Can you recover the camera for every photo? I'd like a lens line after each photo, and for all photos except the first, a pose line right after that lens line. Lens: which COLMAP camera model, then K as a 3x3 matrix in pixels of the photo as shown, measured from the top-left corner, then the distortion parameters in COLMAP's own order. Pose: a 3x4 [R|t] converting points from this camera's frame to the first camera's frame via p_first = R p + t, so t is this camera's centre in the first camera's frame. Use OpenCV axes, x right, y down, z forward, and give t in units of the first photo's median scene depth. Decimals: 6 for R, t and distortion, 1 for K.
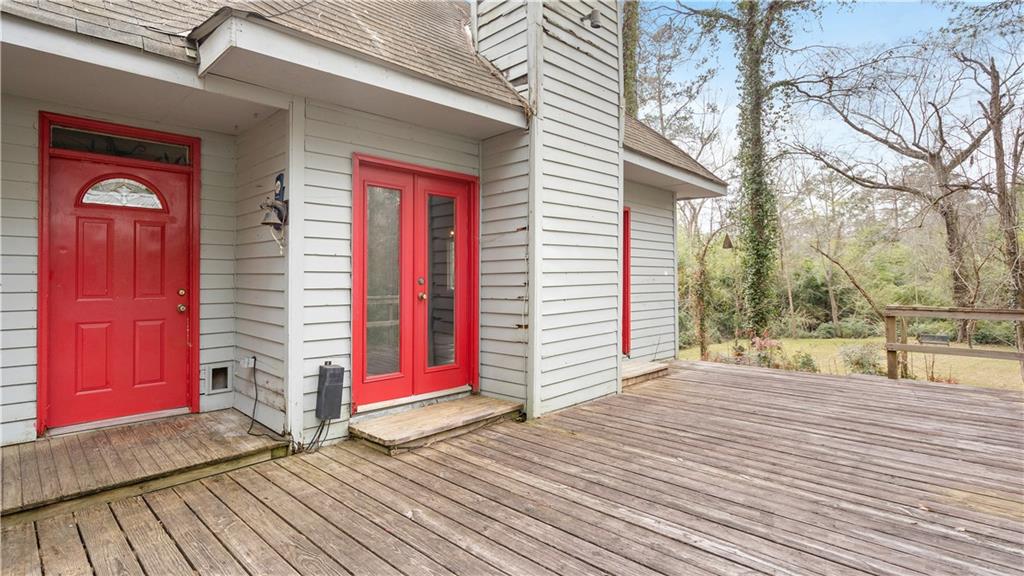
lens RADIAL K [[503.6, 0, 512.4], [0, 503.6, 281.3], [0, 0, 1]] dist [0.002223, 0.000133]
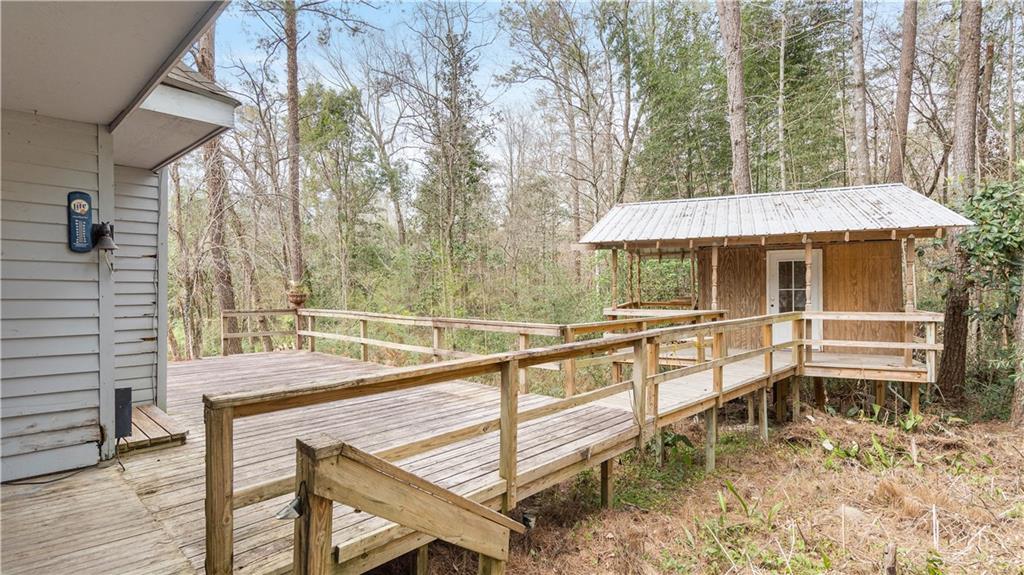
lens RADIAL K [[503.6, 0, 512.0], [0, 503.6, 289.1], [0, 0, 1]] dist [0.002223, 0.000133]
pose [[-0.029976, 0.000881, 0.999550, -1.185504], [0.003169, 0.999995, -0.000786, -0.023675], [-0.999546, 0.003144, -0.029978, 0.187233]]
